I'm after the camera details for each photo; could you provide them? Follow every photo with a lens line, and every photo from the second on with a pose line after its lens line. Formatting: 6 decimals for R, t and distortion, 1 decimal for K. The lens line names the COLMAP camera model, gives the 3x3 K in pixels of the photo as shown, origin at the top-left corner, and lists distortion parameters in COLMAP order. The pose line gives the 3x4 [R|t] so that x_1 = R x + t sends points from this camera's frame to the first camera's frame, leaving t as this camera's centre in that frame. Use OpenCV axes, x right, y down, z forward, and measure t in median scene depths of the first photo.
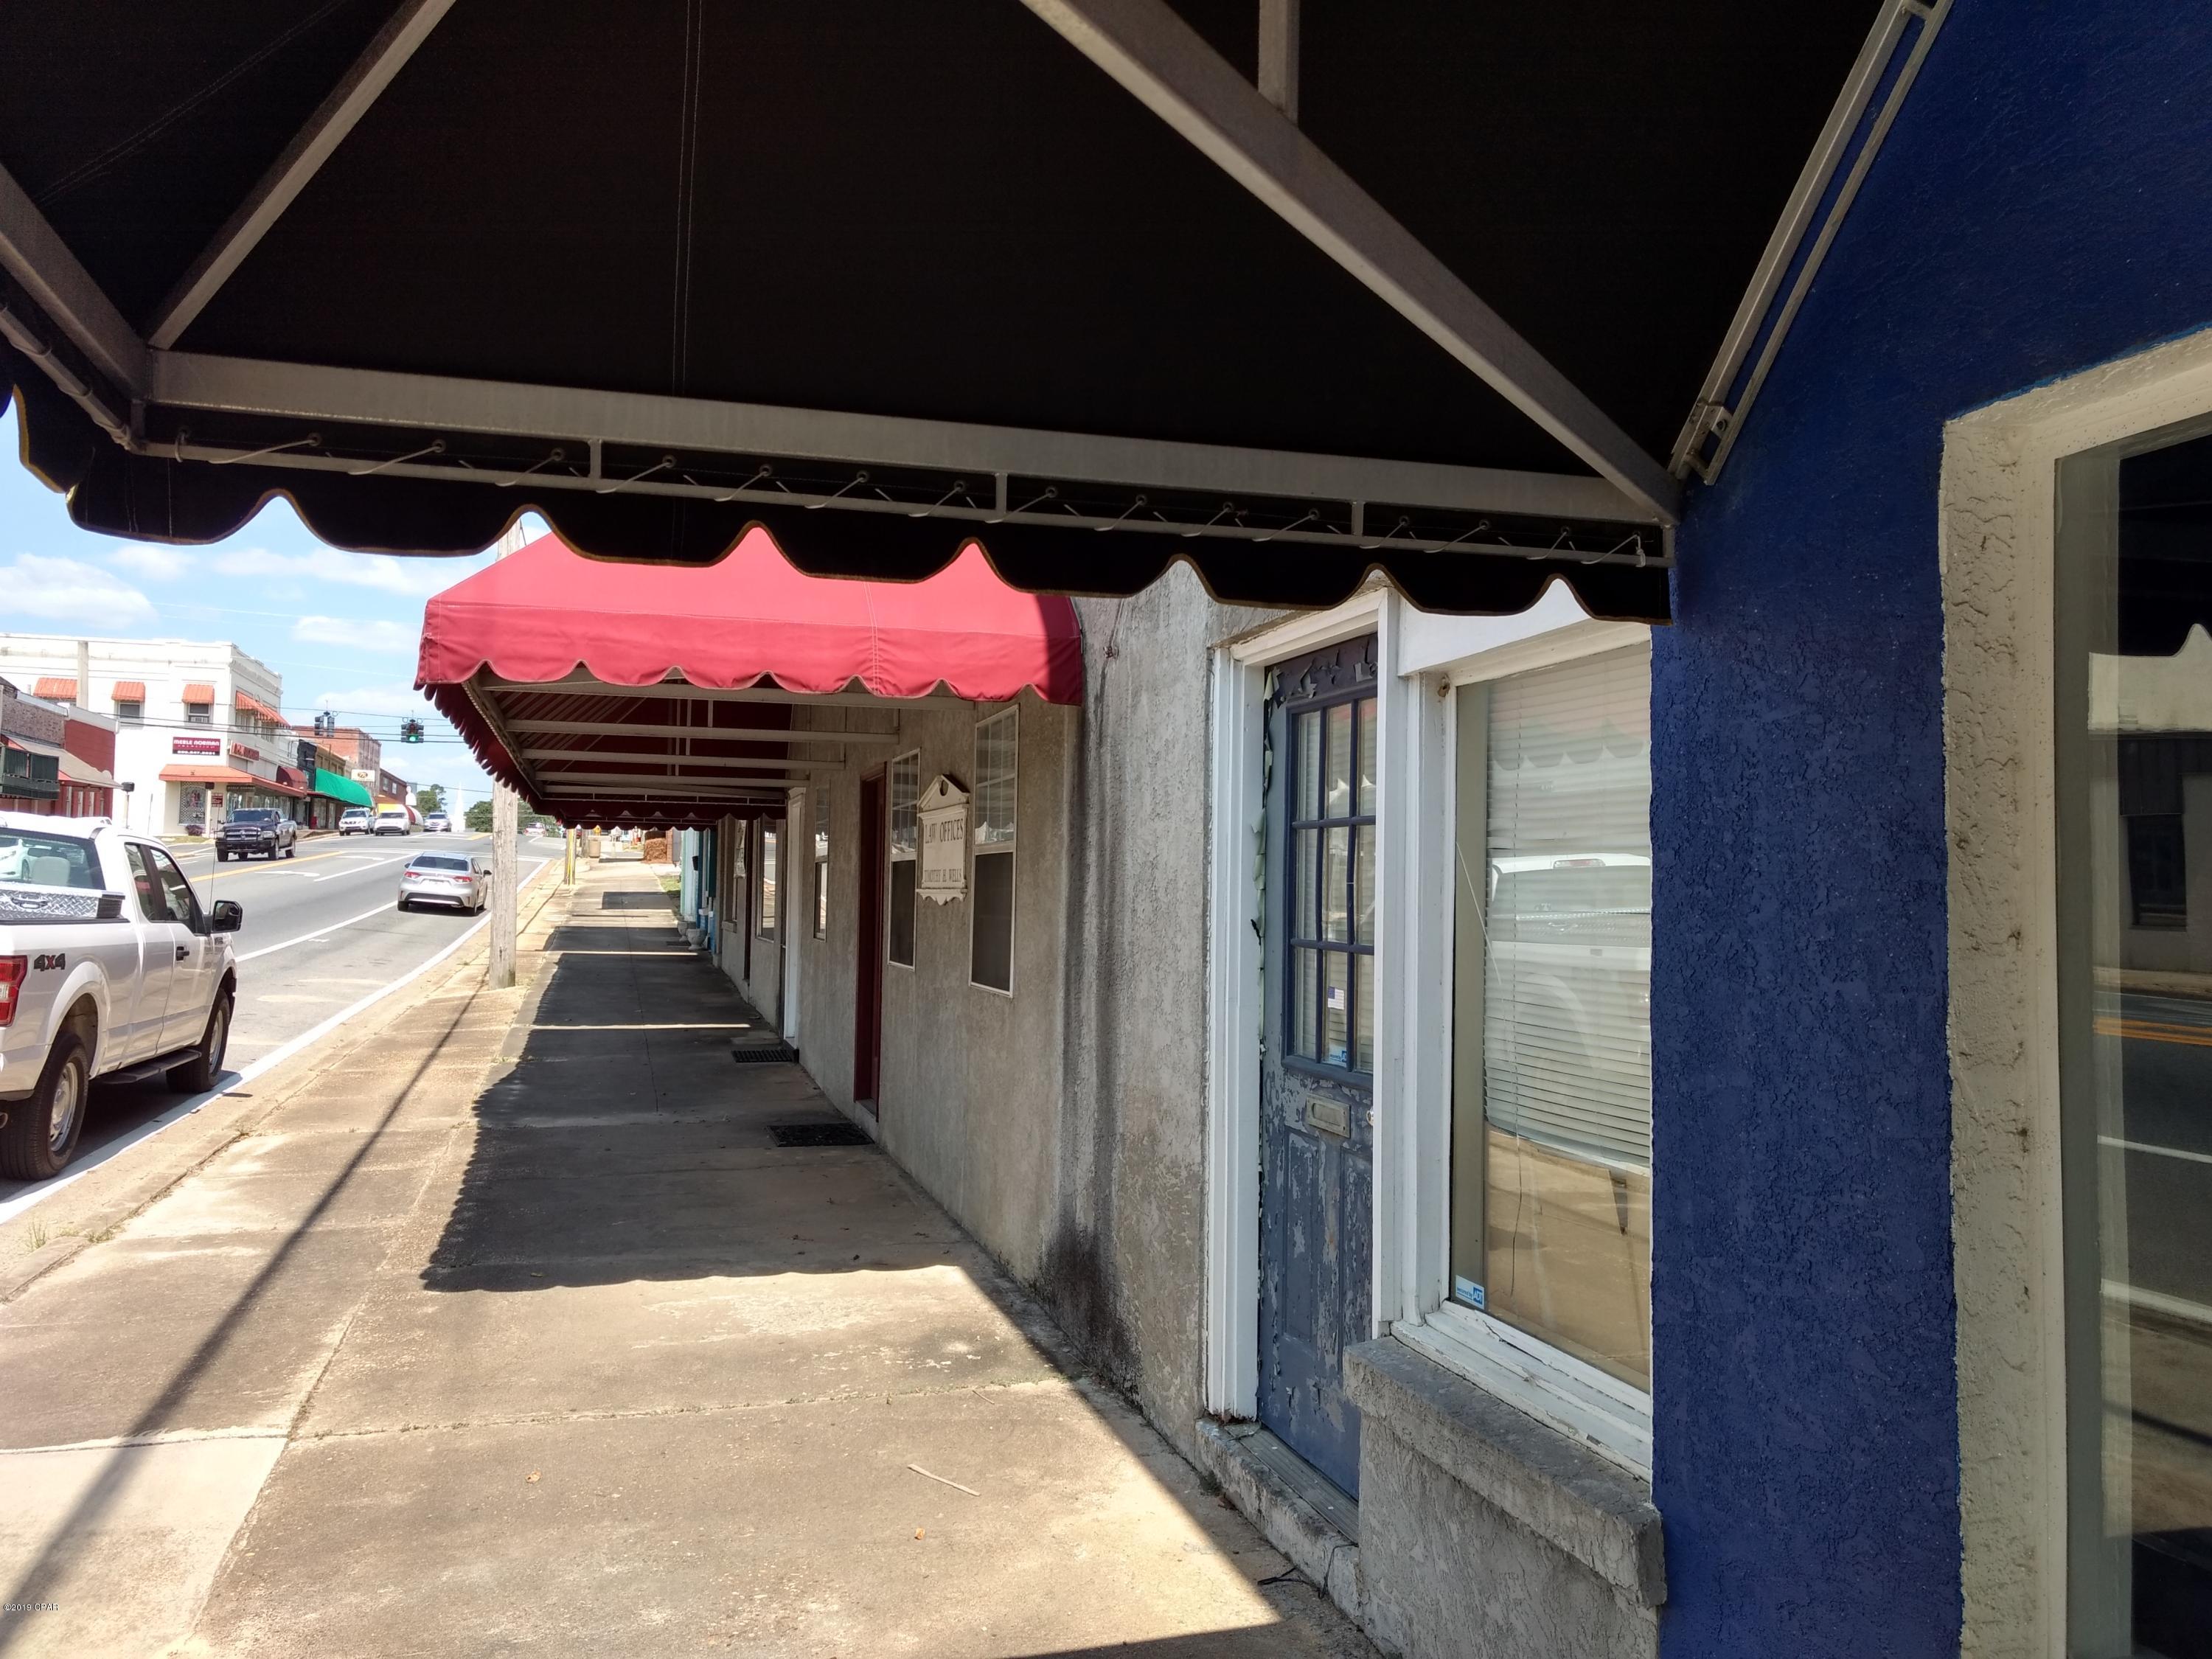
lens RADIAL K [[1708.7, 0, 1107.6], [0, 1708.7, 837.7], [0, 0, 1]] dist [0.004739, 0.000930]
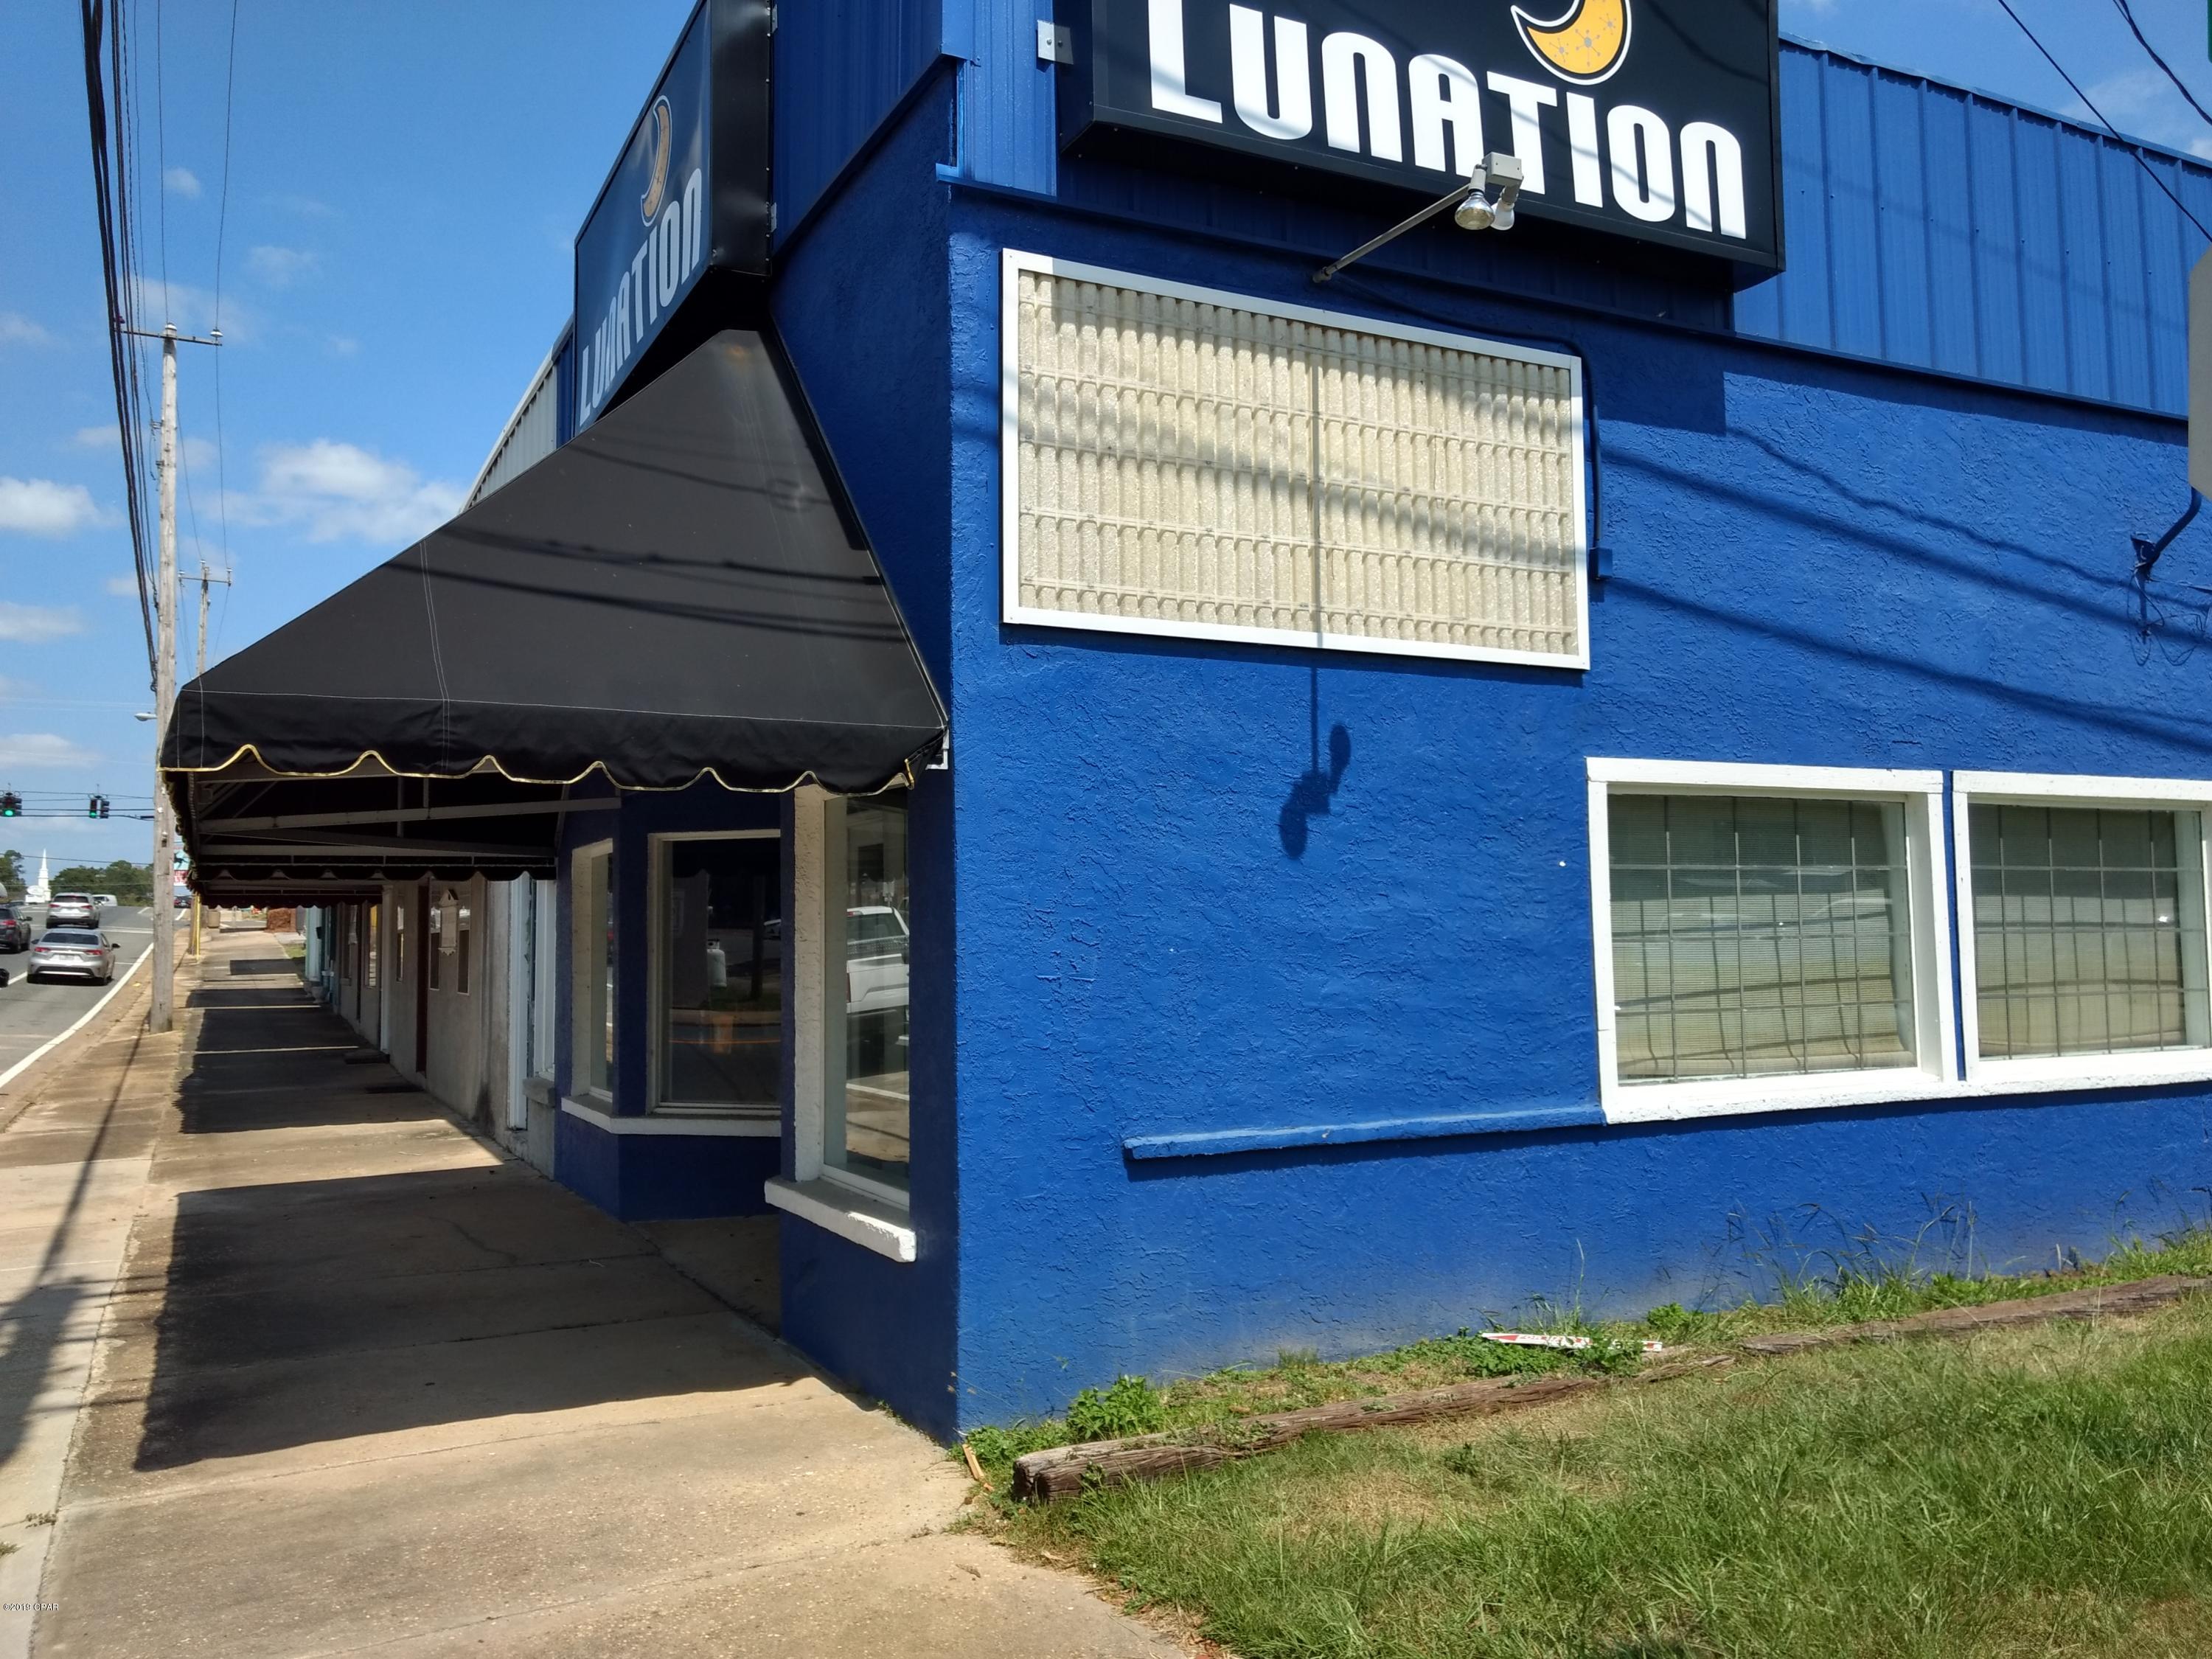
lens RADIAL K [[1746.7, 0, 1103.5], [0, 1746.7, 817.8], [0, 0, 1]] dist [0.000657, 0.071979]
pose [[0.983011, -0.015339, 0.182903, 0.416403], [0.022486, 0.999060, -0.037063, -0.041795], [-0.182163, 0.040546, 0.982432, -1.699207]]
